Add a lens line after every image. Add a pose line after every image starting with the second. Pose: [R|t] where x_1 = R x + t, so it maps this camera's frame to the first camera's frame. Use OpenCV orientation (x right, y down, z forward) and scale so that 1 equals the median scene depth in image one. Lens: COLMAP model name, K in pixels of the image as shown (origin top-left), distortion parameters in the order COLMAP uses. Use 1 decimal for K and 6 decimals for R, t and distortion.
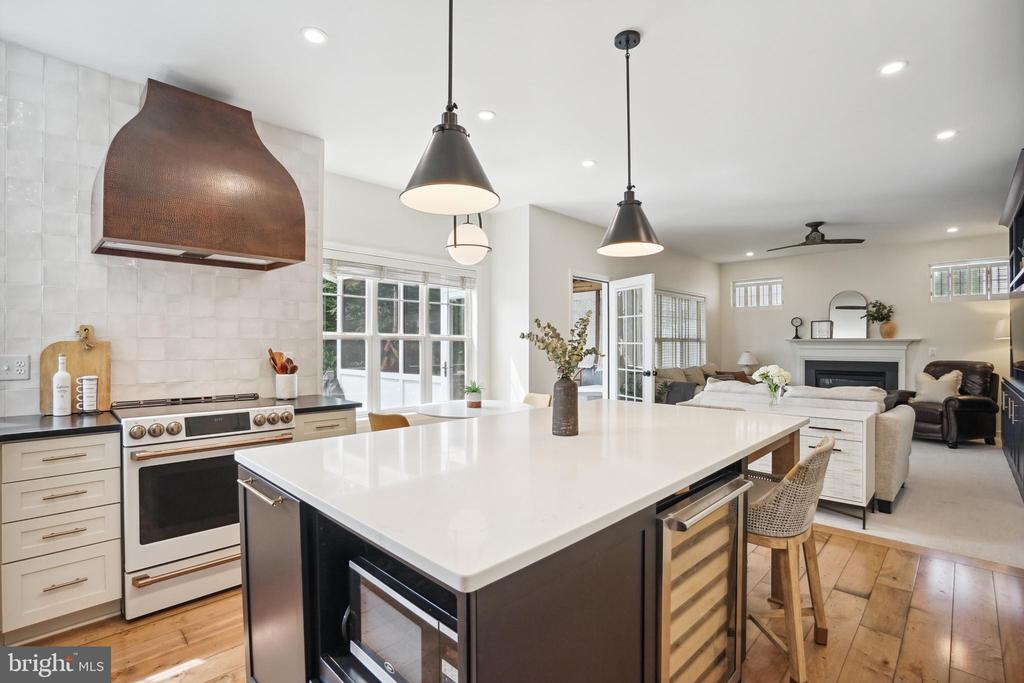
lens RADIAL K [[478.9, 0, 509.4], [0, 478.9, 343.1], [0, 0, 1]] dist [-0.048672, 0.015873]
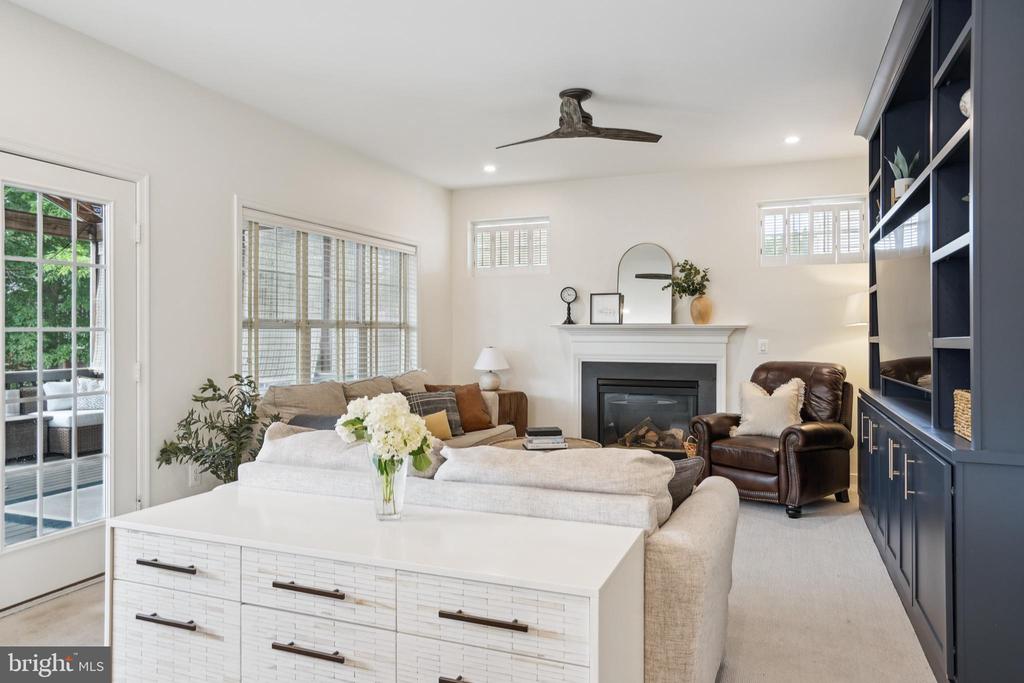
lens RADIAL K [[686.4, 0, 513.1], [0, 686.4, 332.0], [0, 0, 1]] dist [-0.006545, 0.014787]
pose [[0.921968, 0.002809, 0.387256, 0.275459], [-0.002481, 0.999996, -0.001346, 0.001869], [-0.387258, 0.000280, 0.921971, 0.315102]]
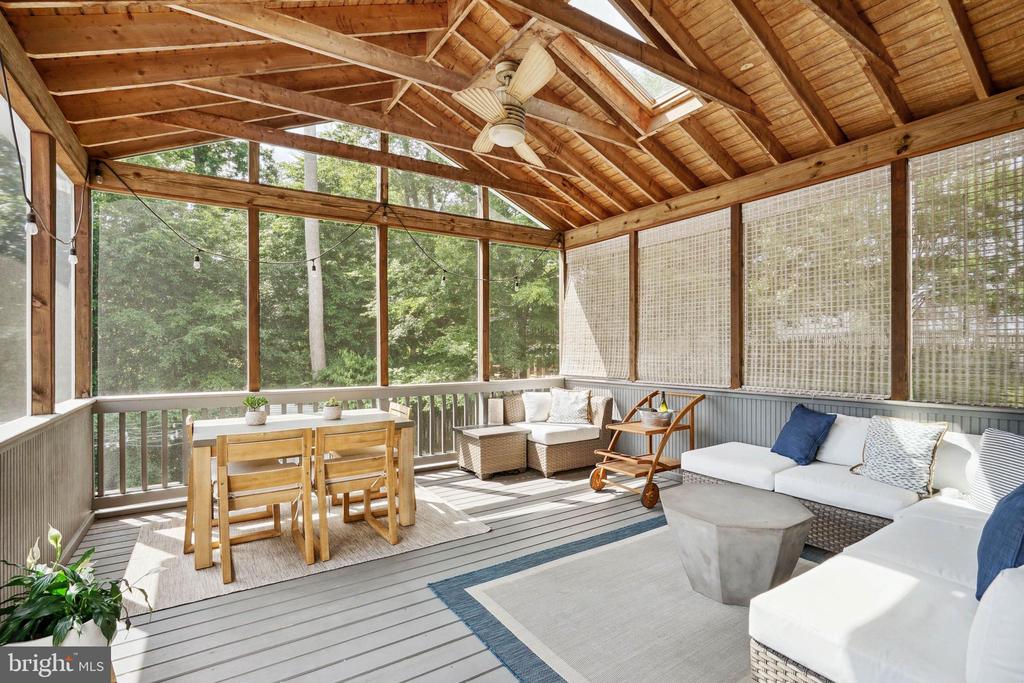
lens RADIAL K [[478.9, 0, 510.5], [0, 478.9, 345.8], [0, 0, 1]] dist [-0.048672, 0.015873]
pose [[0.977066, -0.005091, -0.212877, 0.138988], [0.004736, 0.999986, -0.002181, 0.012089], [0.212885, 0.001123, 0.977077, 0.931735]]
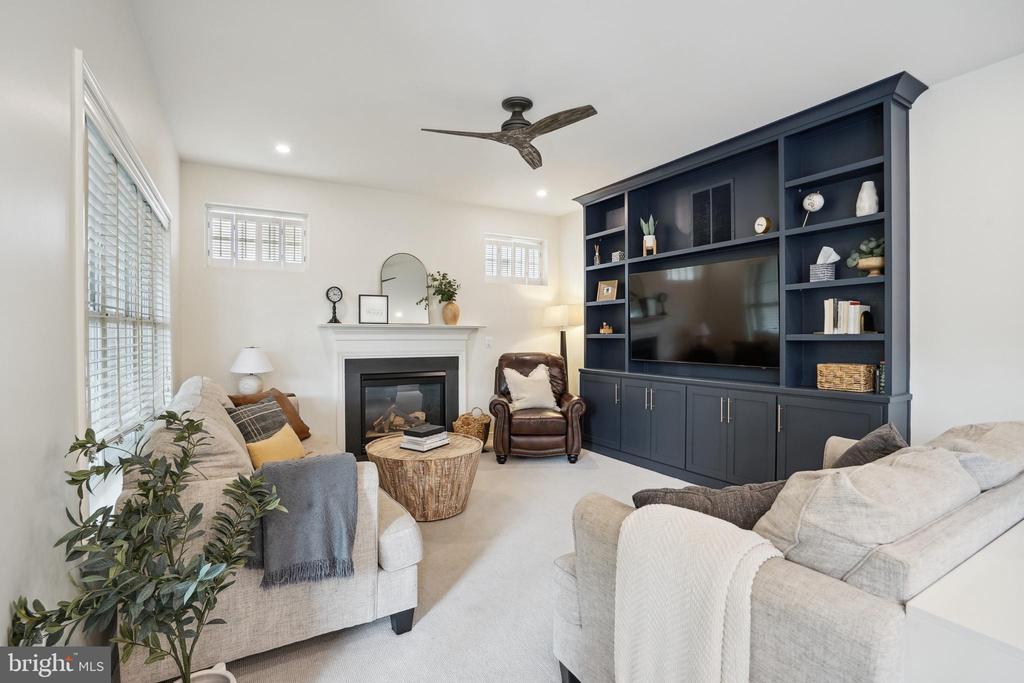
lens RADIAL K [[478.9, 0, 515.0], [0, 478.9, 340.0], [0, 0, 1]] dist [-0.048672, 0.015873]
pose [[0.270625, -0.011549, 0.962616, 0.122406], [-0.002214, 0.999918, 0.012619, 0.004648], [-0.962682, -0.005546, 0.270577, 0.768080]]
